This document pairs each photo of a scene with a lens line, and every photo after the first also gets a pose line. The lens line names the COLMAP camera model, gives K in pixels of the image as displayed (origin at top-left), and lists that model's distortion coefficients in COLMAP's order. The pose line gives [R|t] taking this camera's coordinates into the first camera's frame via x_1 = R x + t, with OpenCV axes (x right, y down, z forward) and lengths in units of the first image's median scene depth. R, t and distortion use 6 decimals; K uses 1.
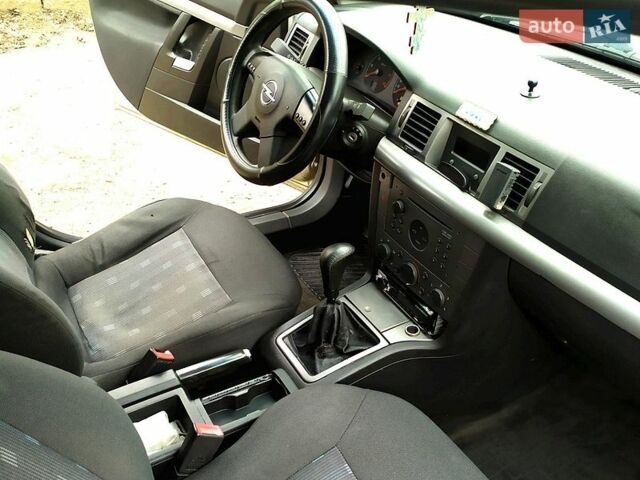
lens RADIAL K [[634.9, 0, 315.7], [0, 634.9, 241.5], [0, 0, 1]] dist [0.033487, 0.000000]
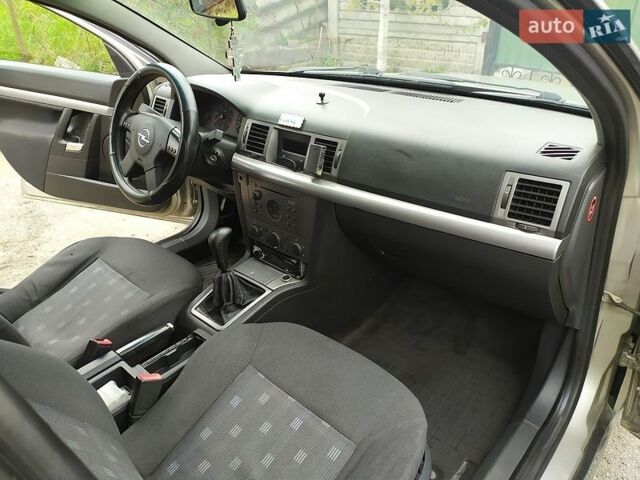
lens RADIAL K [[474.4, 0, 321.1], [0, 474.4, 239.3], [0, 0, 1]] dist [0.044729, -0.031180]
pose [[0.947237, -0.223345, 0.229912, 0.002077], [0.241519, 0.968902, -0.053833, 0.129146], [-0.210738, 0.106521, 0.971721, -0.051555]]
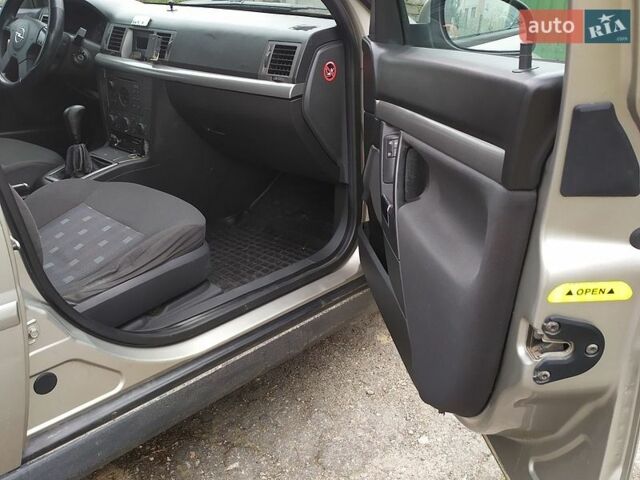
lens RADIAL K [[634.9, 0, 320.6], [0, 634.9, 239.3], [0, 0, 1]] dist [0.033487, 0.000000]
pose [[0.952549, -0.158381, 0.259935, 0.150351], [0.199366, 0.969930, -0.139601, 0.658720], [-0.230009, 0.184799, 0.955482, -0.624839]]
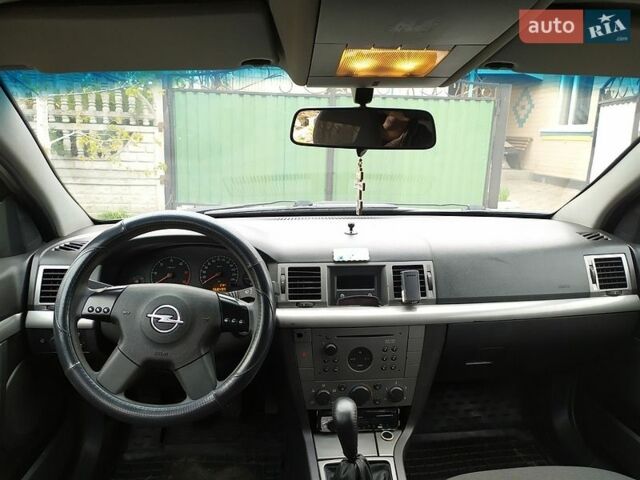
lens RADIAL K [[474.4, 0, 315.9], [0, 474.4, 243.0], [0, 0, 1]] dist [0.044729, -0.031180]
pose [[0.414838, -0.257733, 0.872630, -0.569217], [0.510326, 0.859906, 0.011373, -0.238951], [-0.753311, 0.440608, 0.488249, 0.502082]]
